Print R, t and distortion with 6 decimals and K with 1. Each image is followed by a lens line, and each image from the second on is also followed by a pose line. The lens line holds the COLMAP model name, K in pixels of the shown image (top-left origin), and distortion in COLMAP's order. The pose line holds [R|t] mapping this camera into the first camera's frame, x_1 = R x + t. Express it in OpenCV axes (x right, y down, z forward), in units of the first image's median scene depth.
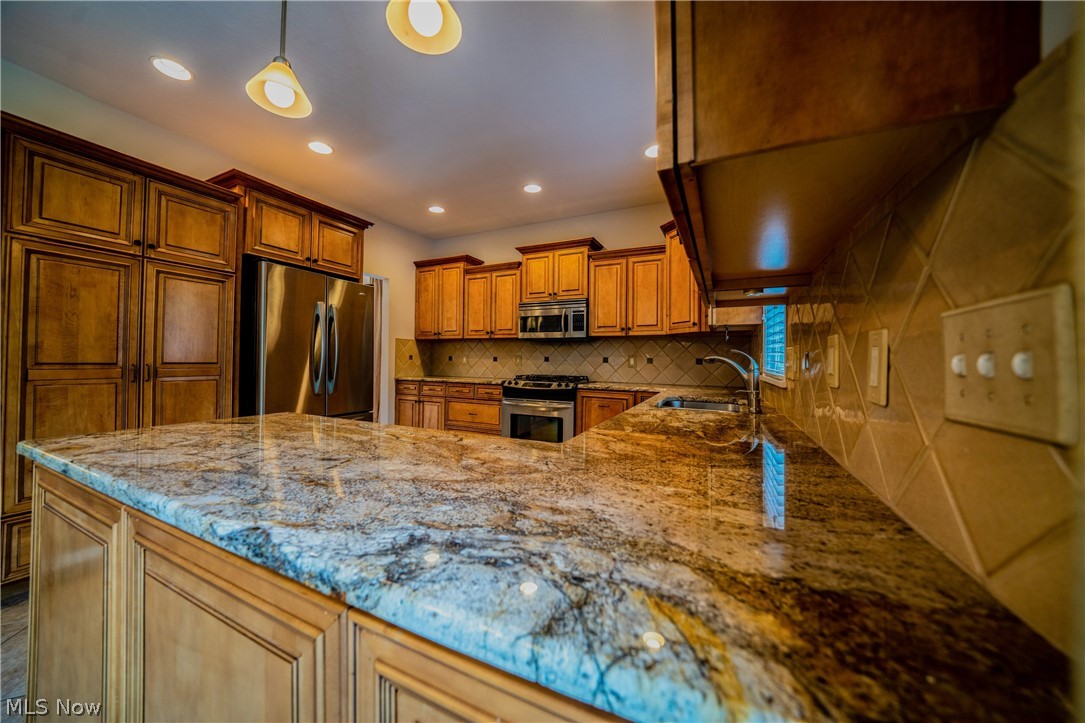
lens RADIAL K [[375.4, 0, 542.1], [0, 375.4, 360.6], [0, 0, 1]] dist [-0.020075, 0.000805]
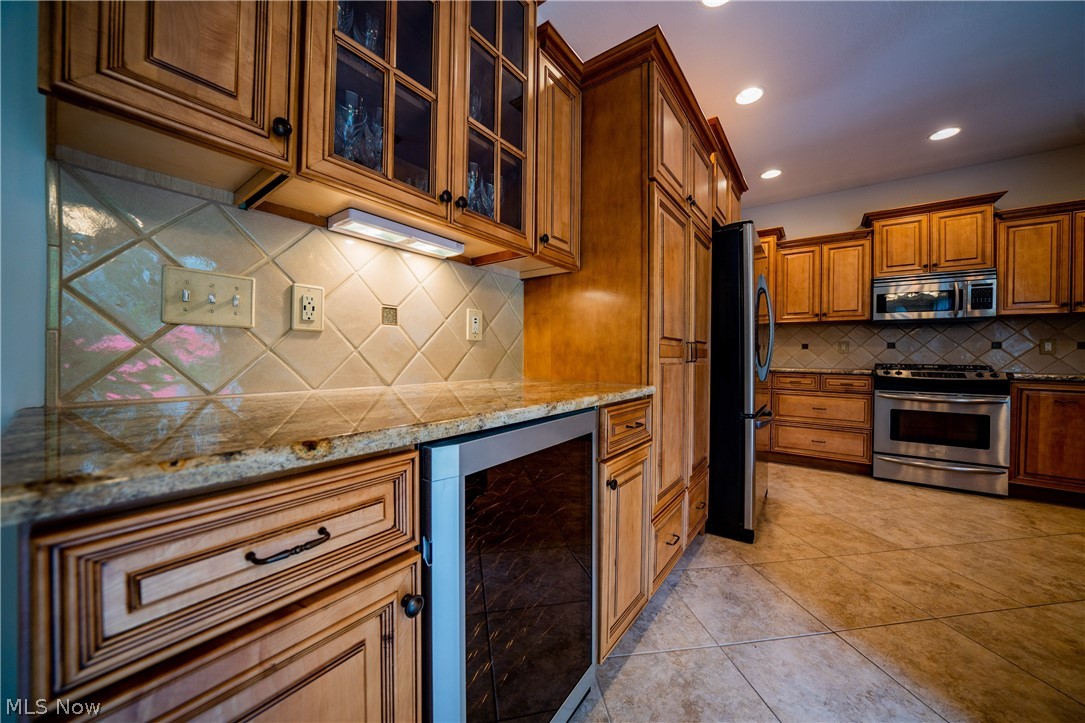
lens RADIAL K [[375.4, 0, 544.1], [0, 375.4, 360.9], [0, 0, 1]] dist [-0.020075, 0.000805]
pose [[0.982833, 0.000233, -0.184498, -0.663585], [0.002812, 0.999864, 0.016241, 0.017300], [0.184476, -0.016481, 0.982699, 0.045645]]
